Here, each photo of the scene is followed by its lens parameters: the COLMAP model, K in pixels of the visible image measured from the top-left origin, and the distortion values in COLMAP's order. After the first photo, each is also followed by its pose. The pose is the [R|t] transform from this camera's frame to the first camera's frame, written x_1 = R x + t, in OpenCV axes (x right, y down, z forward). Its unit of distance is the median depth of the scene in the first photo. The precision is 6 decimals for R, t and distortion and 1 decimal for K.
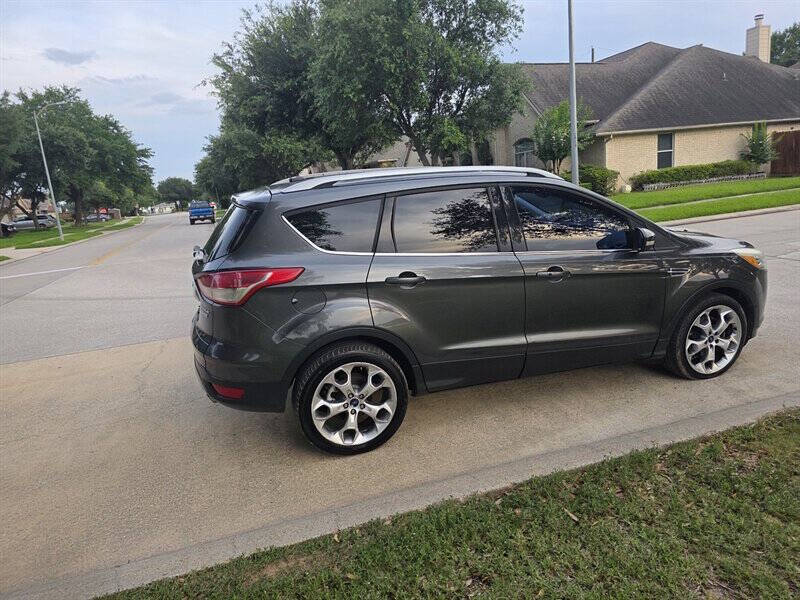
lens RADIAL K [[535.5, 0, 408.2], [0, 535.5, 294.6], [0, 0, 1]] dist [0.064935, -0.063186]
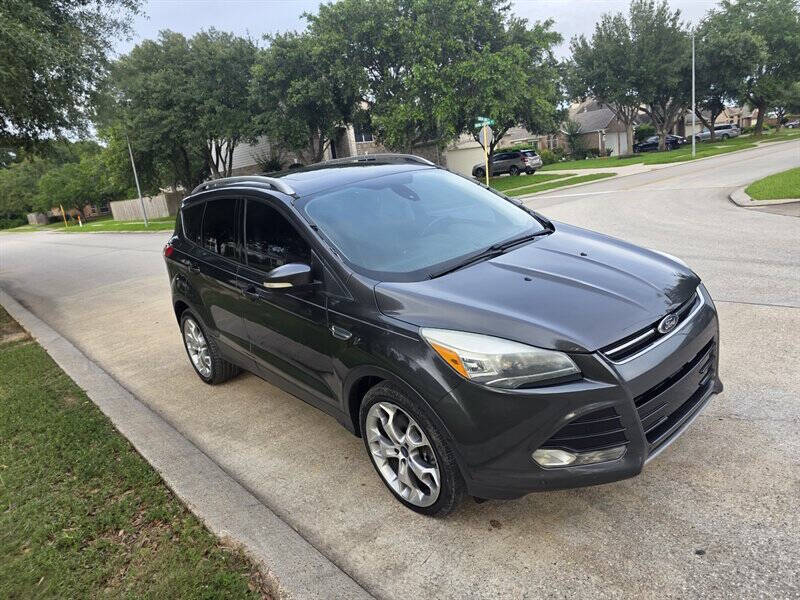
lens RADIAL K [[535.5, 0, 408.2], [0, 535.5, 289.3], [0, 0, 1]] dist [0.064935, -0.063186]
pose [[0.394085, 0.234055, -0.888772, 0.247843], [-0.089062, 0.972204, 0.216536, -0.055928], [0.914749, -0.006178, 0.403976, 0.171106]]
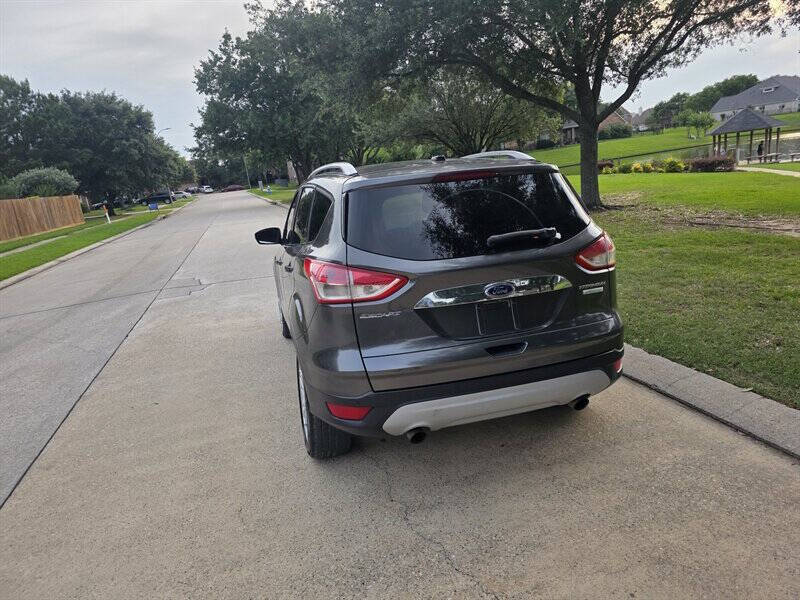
lens RADIAL K [[535.5, 0, 399.5], [0, 535.5, 293.1], [0, 0, 1]] dist [0.064935, -0.063186]
pose [[0.042628, -0.149678, 0.987815, -0.221798], [0.315944, 0.939995, 0.128798, -0.029888], [-0.947820, 0.306604, 0.087360, 0.220204]]
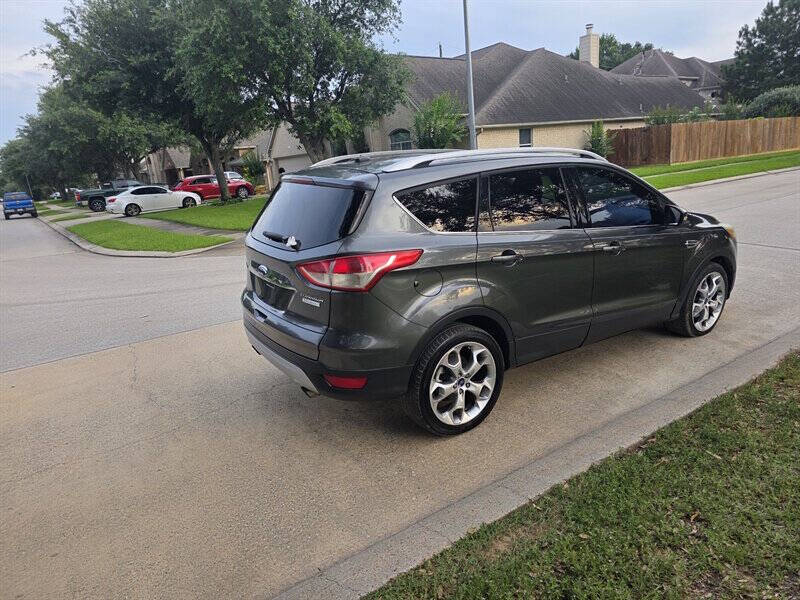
lens RADIAL K [[535.5, 0, 412.4], [0, 535.5, 297.9], [0, 0, 1]] dist [0.064935, -0.063186]
pose [[0.960839, -0.057459, 0.271084, -0.083441], [0.051421, 0.998246, 0.029332, 0.001720], [-0.272294, -0.014244, 0.962109, 0.011222]]
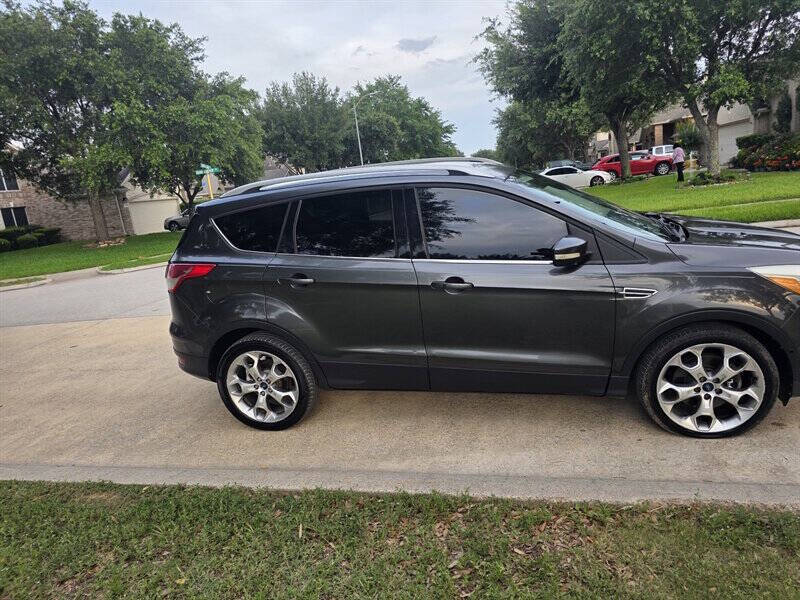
lens RADIAL K [[535.5, 0, 401.0], [0, 535.5, 303.2], [0, 0, 1]] dist [0.064935, -0.063186]
pose [[0.847608, 0.098194, -0.521458, 0.132268], [-0.059933, 0.994156, 0.089788, -0.016519], [0.527227, -0.044852, 0.848540, 0.036944]]
